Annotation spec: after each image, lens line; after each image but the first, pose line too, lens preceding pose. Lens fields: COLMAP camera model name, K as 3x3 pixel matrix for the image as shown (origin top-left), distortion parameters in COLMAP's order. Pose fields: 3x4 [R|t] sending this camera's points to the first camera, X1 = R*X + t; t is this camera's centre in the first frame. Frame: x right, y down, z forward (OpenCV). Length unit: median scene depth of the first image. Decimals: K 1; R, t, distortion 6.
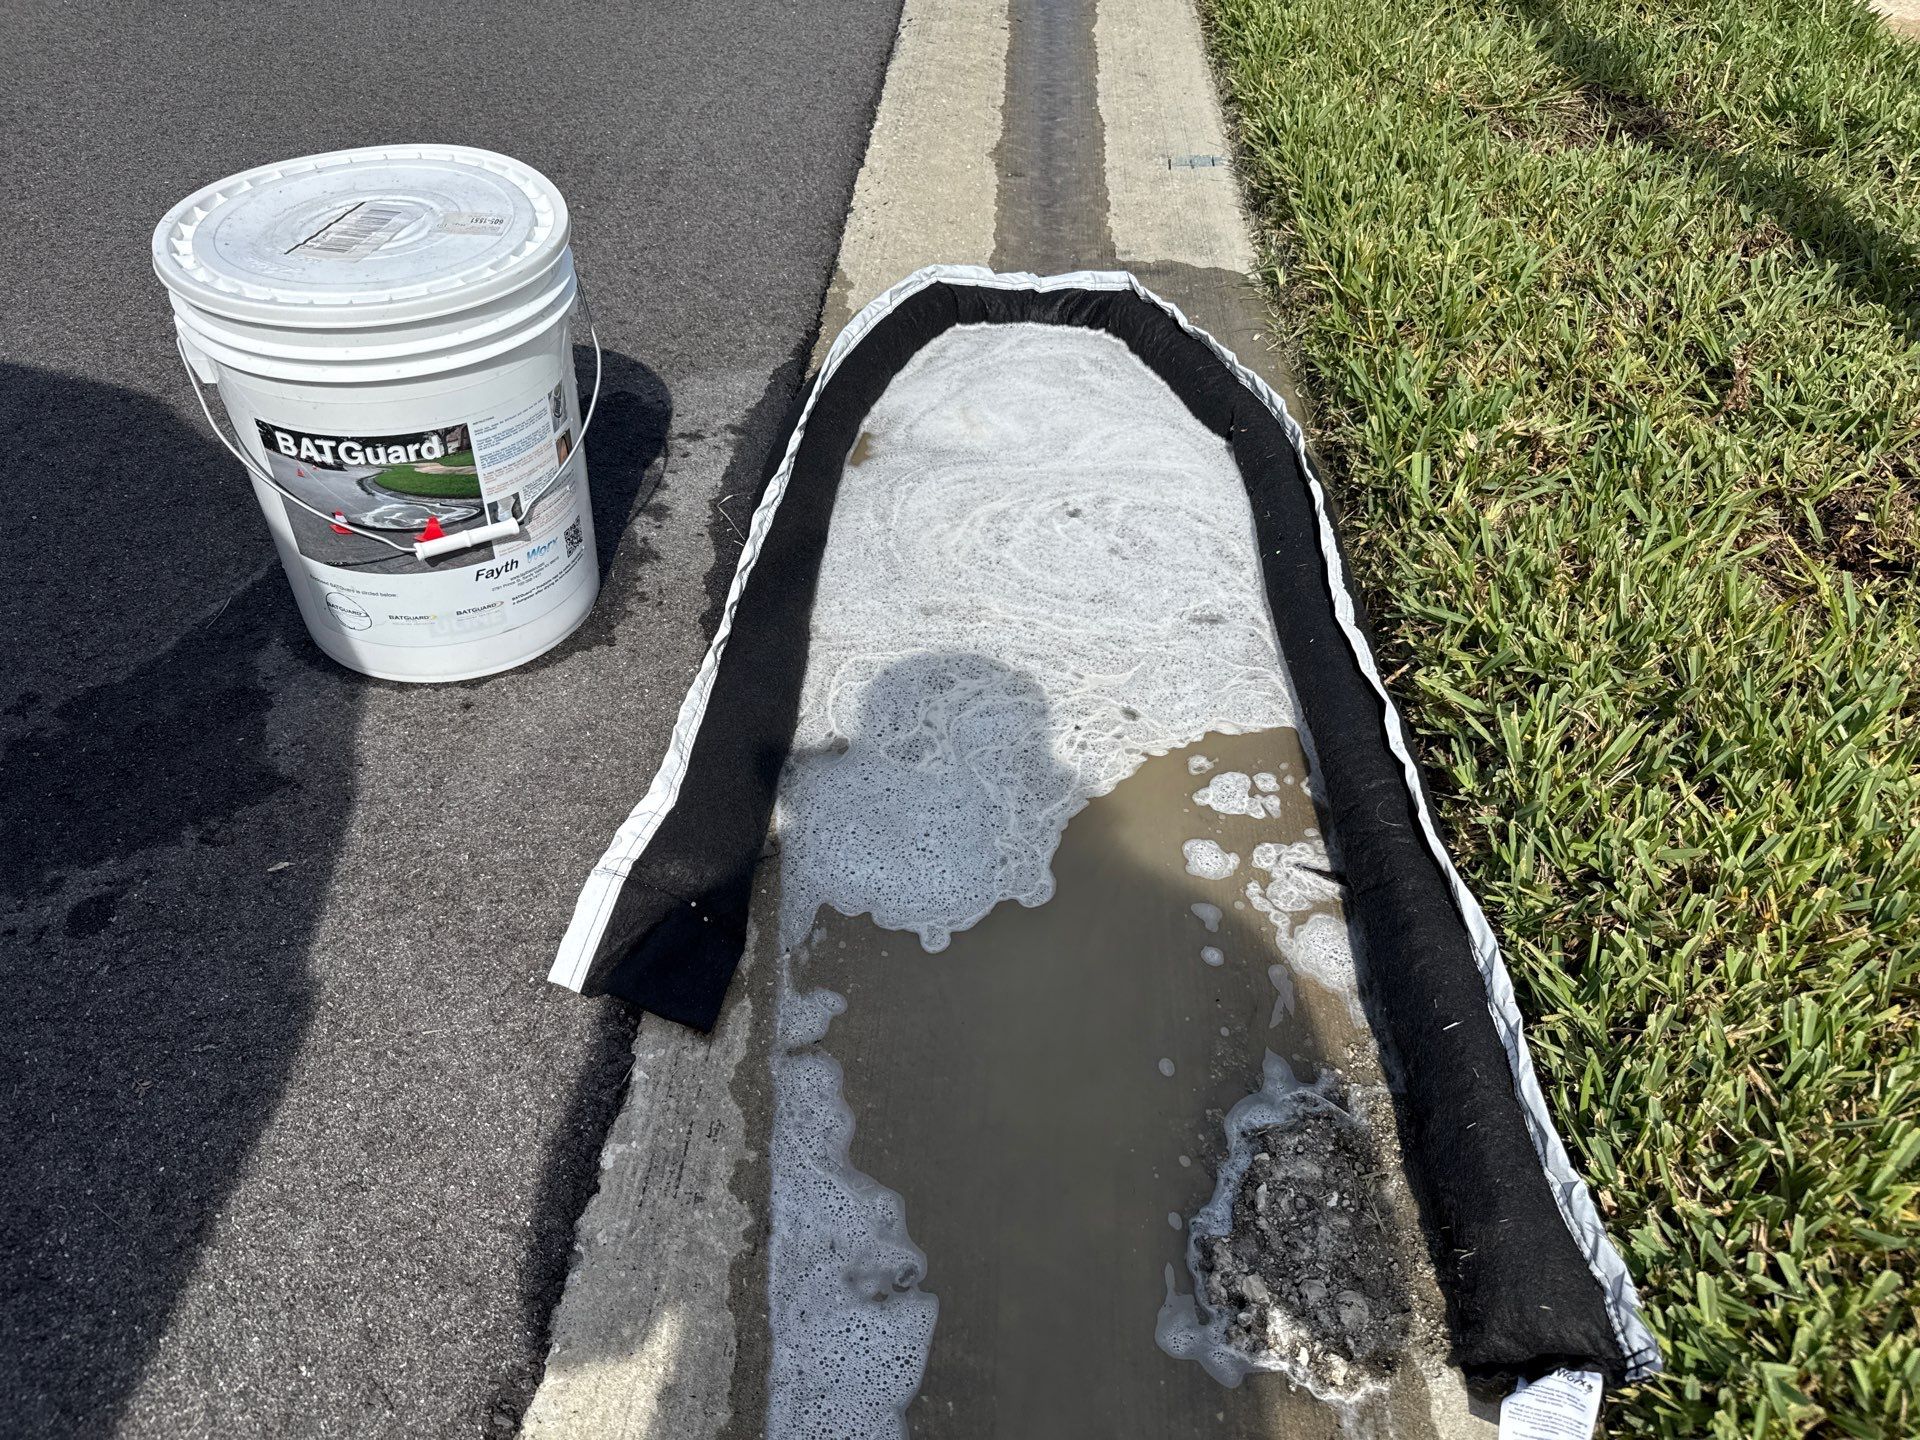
lens RADIAL K [[1364.0, 0, 957.1], [0, 1364.0, 723.8], [0, 0, 1]] dist [0.036591, -0.038682]
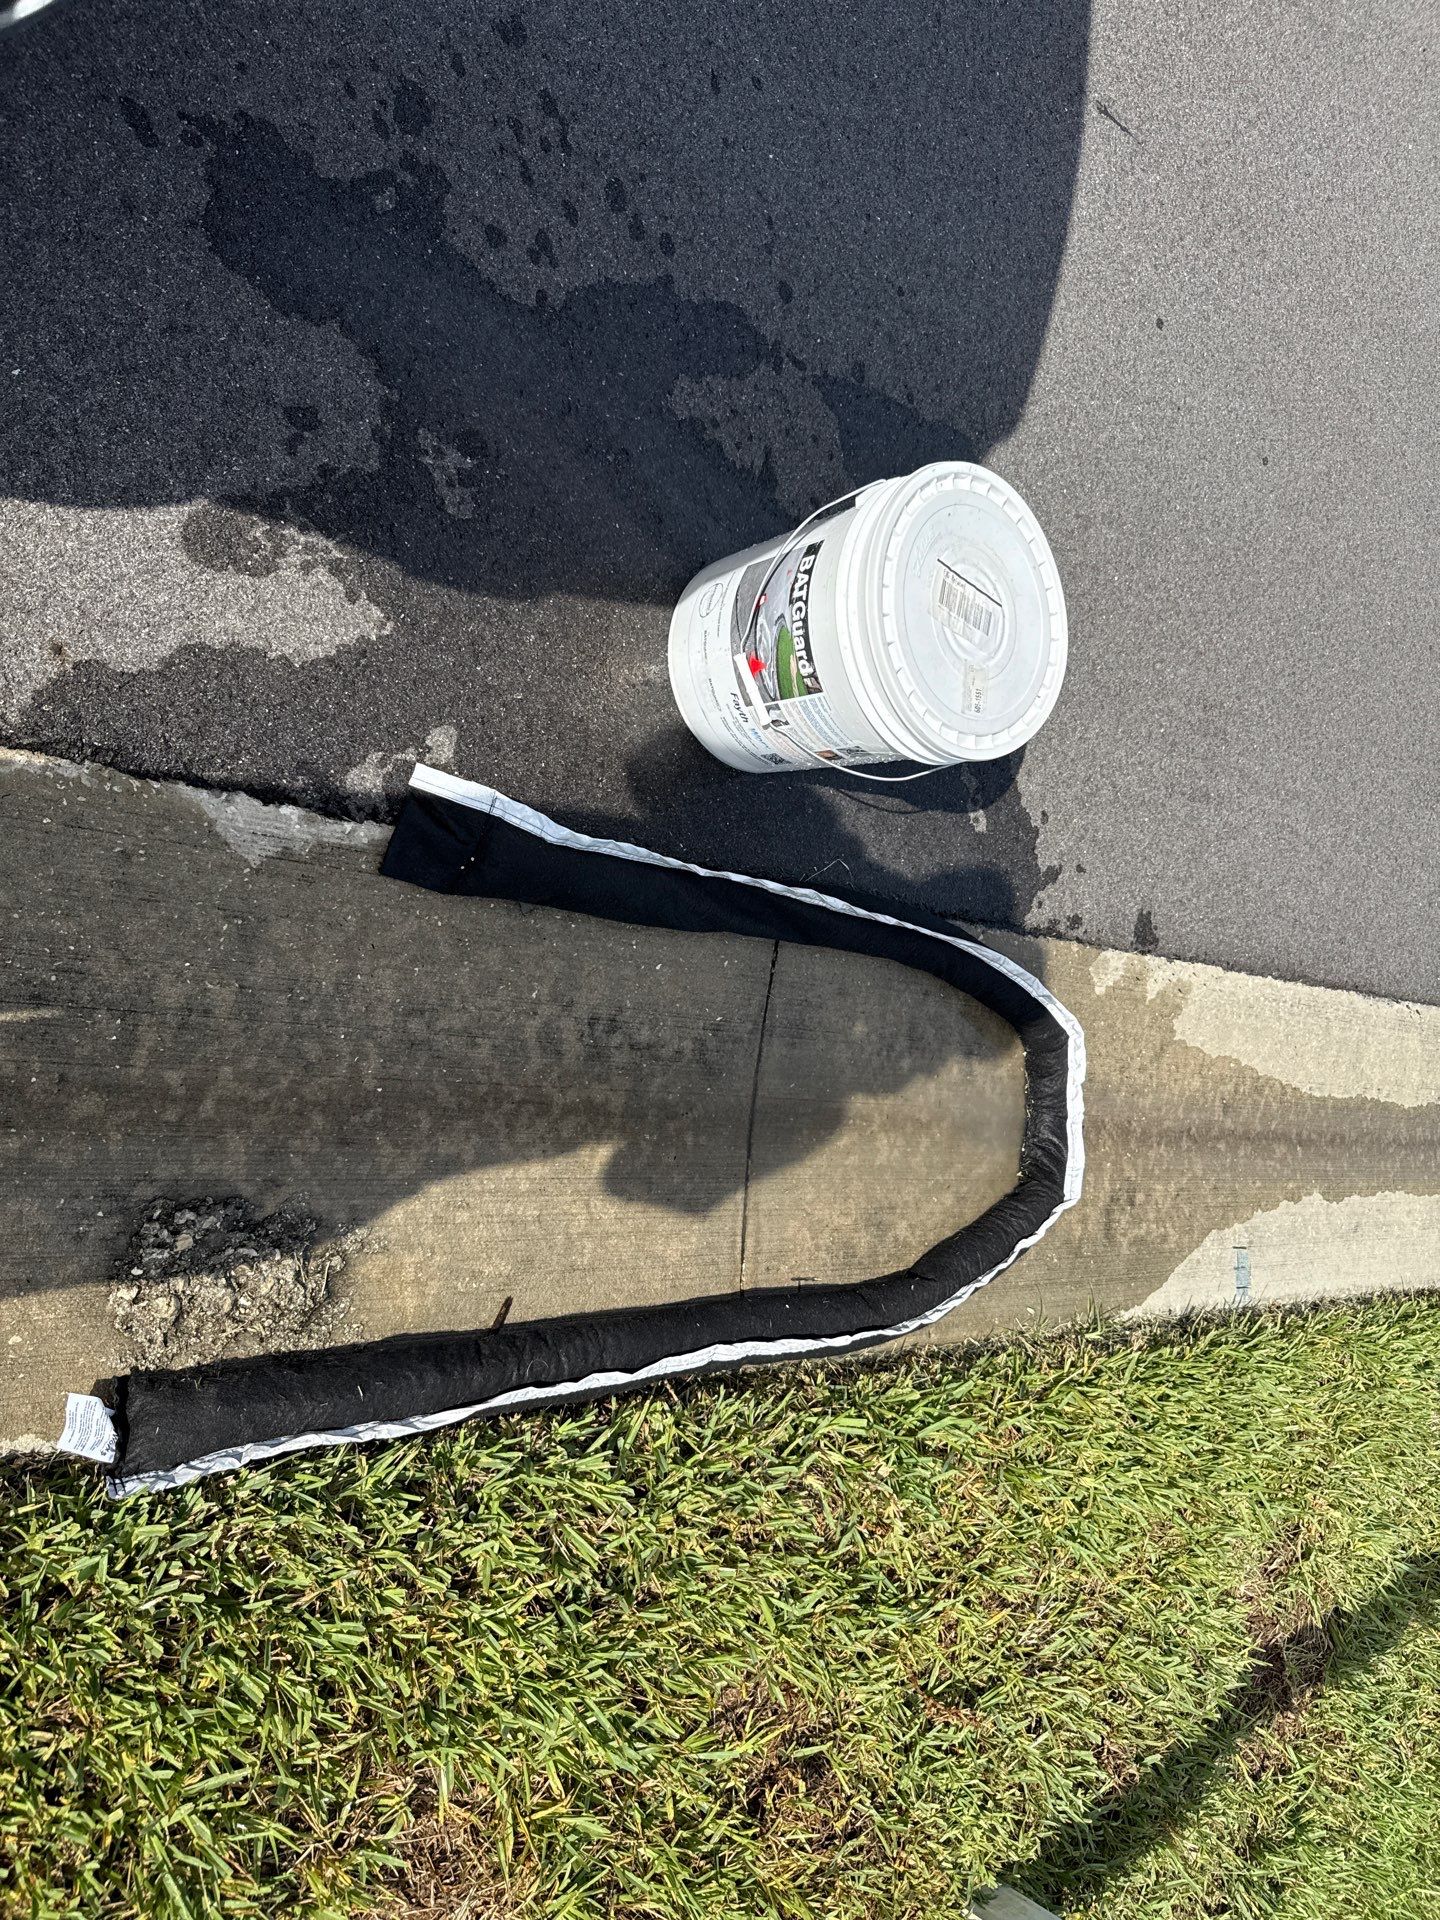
lens RADIAL K [[1364.0, 0, 714.3], [0, 1364.0, 966.9], [0, 0, 1]] dist [0.036591, -0.038682]
pose [[-0.014369, 0.998401, -0.054669, -0.008360], [-0.990745, -0.006836, 0.135566, -0.309716], [0.134975, 0.056111, 0.989259, -0.358280]]
